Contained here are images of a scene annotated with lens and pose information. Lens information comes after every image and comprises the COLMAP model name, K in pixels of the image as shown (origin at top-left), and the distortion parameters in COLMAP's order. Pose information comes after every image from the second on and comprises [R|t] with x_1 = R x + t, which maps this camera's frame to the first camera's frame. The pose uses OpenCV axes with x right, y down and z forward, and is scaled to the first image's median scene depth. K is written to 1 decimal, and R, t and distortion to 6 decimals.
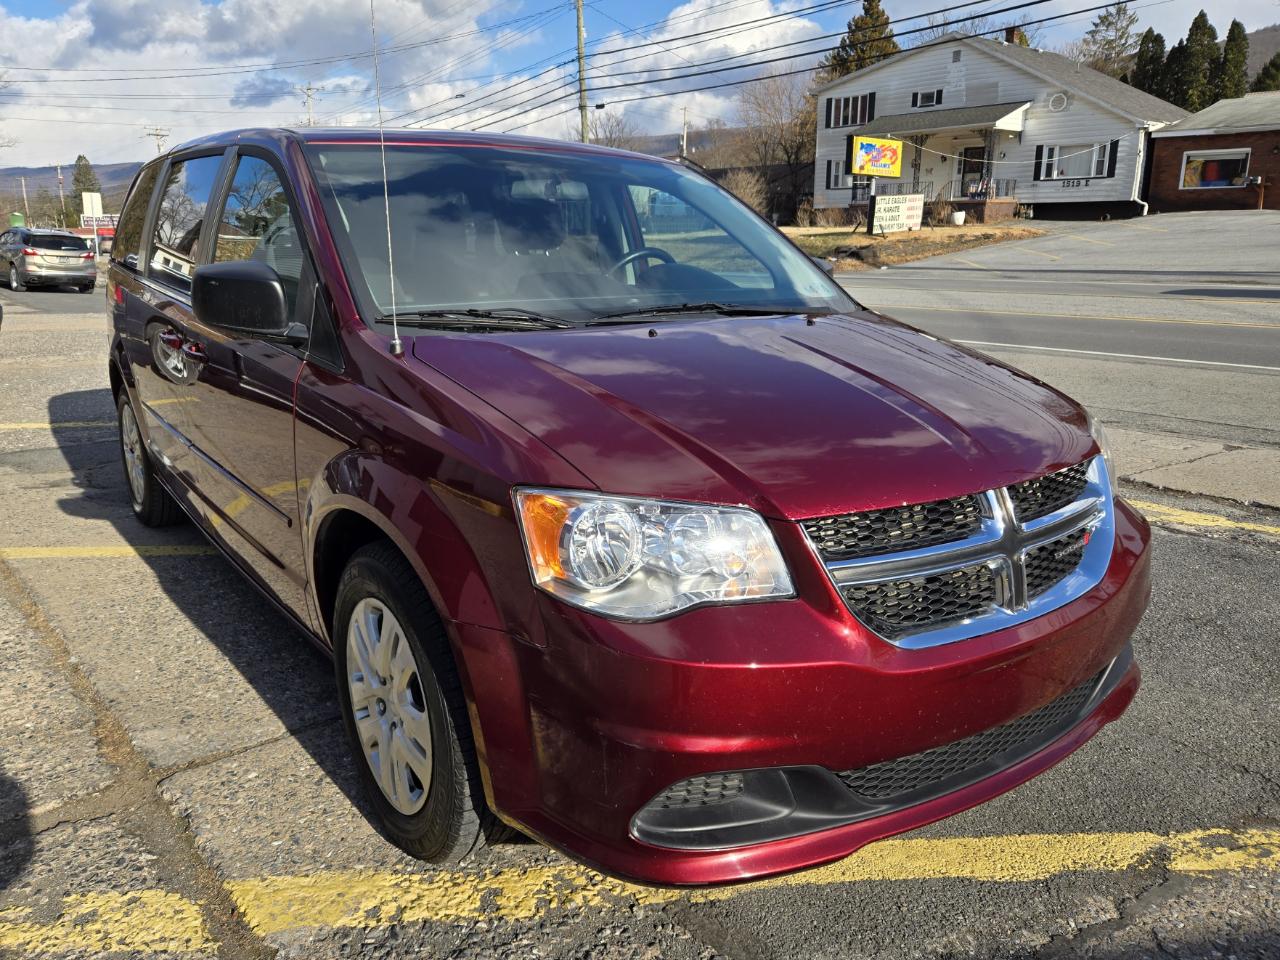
lens RADIAL K [[990.3, 0, 601.3], [0, 990.3, 458.2], [0, 0, 1]] dist [0.068083, -0.050000]
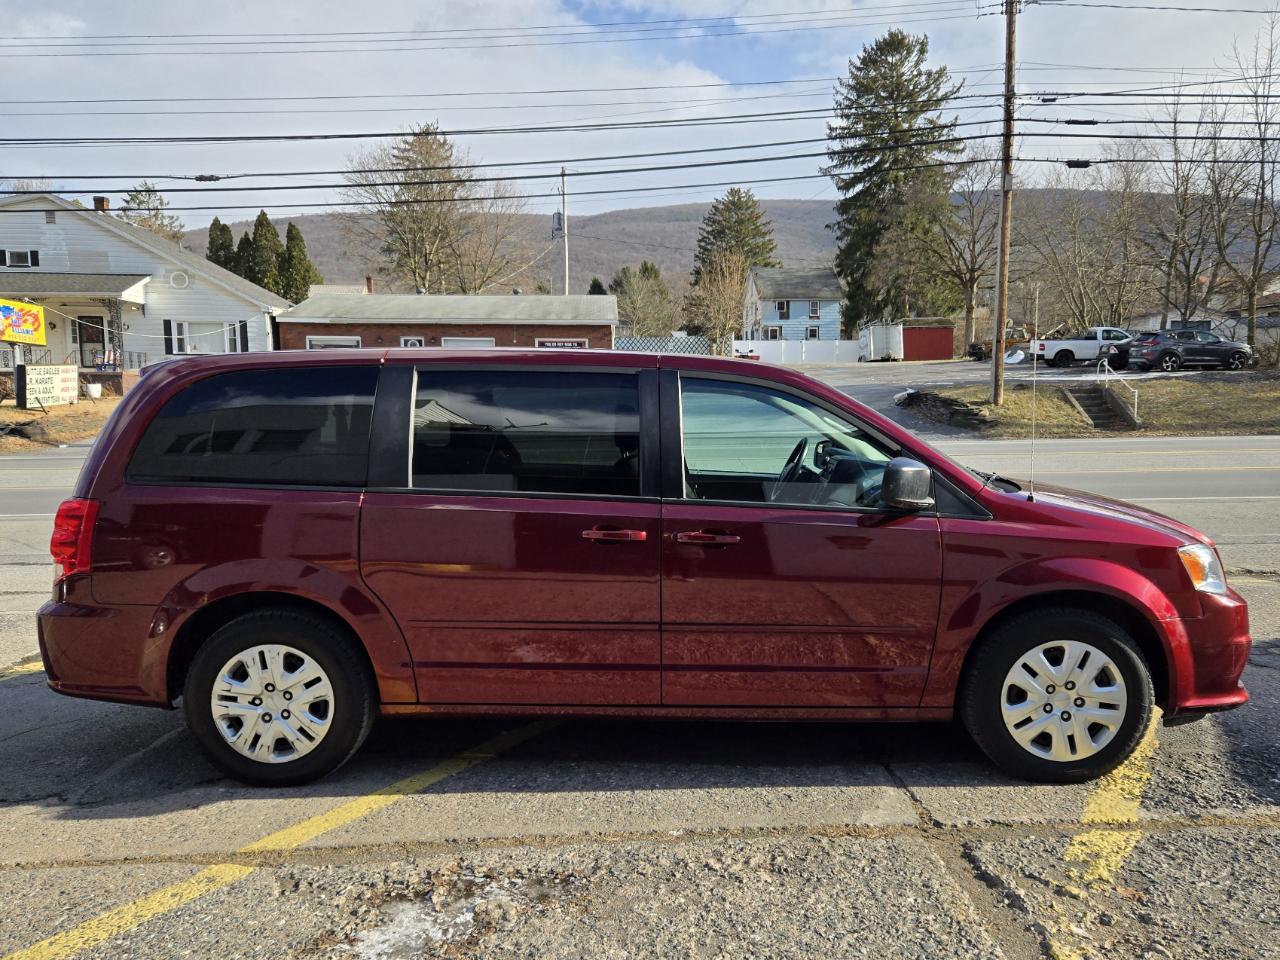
lens RADIAL K [[1063.8, 0, 673.9], [0, 1063.8, 482.6], [0, 0, 1]] dist [0.061596, -0.042900]
pose [[0.558633, -0.067190, 0.826689, -1.132435], [0.185975, 0.981482, -0.045901, -0.090524], [-0.808296, 0.179385, 0.560783, 0.229155]]
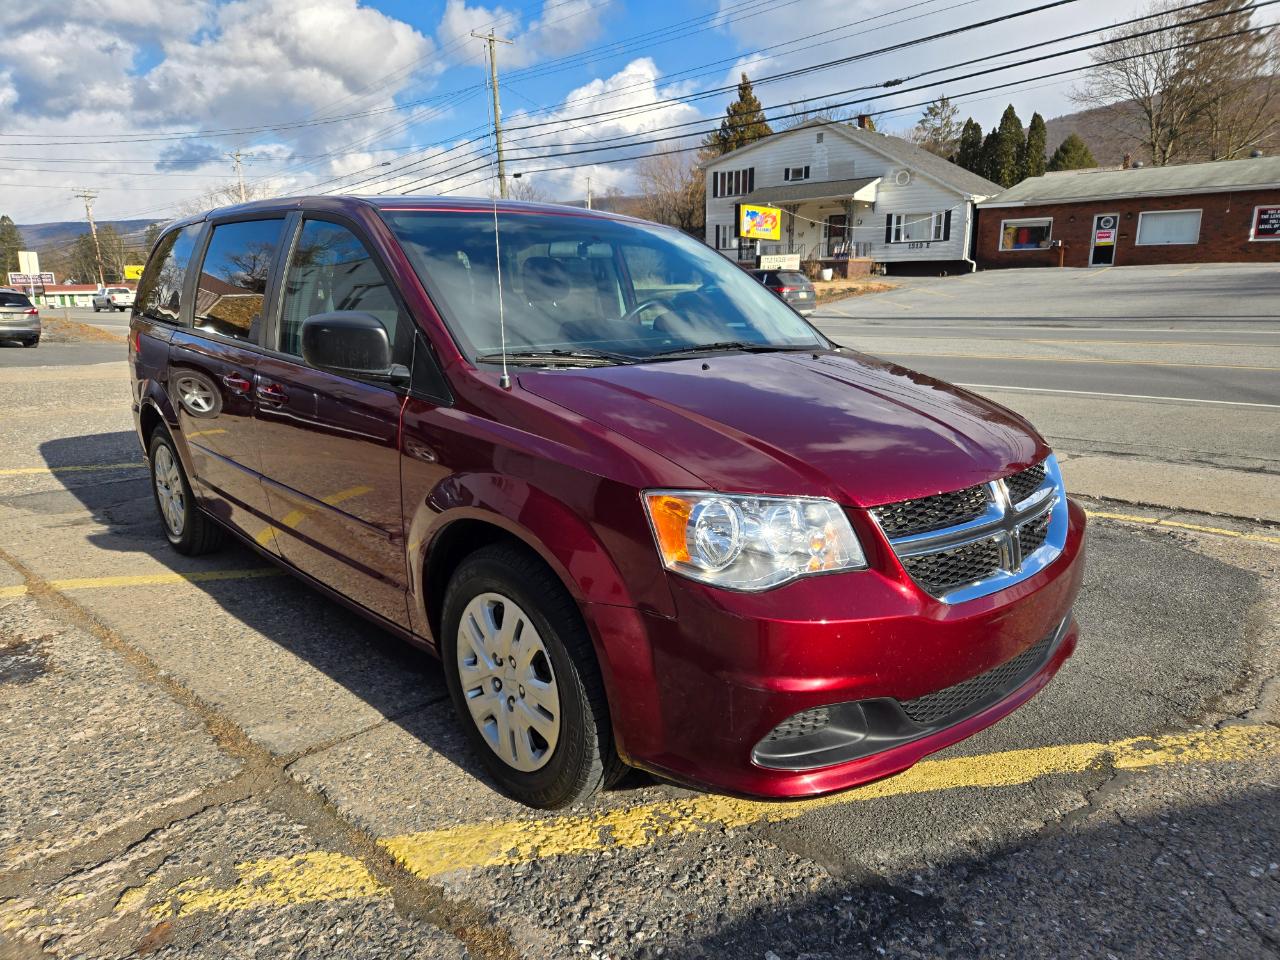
lens RADIAL K [[877.0, 0, 636.5], [0, 877.0, 480.7], [0, 0, 1]] dist [0.062568, -0.043359]
pose [[0.990514, -0.035049, 0.132867, -0.100229], [0.035985, 0.999342, -0.004649, 0.009162], [-0.132617, 0.009386, 0.991123, -0.035107]]
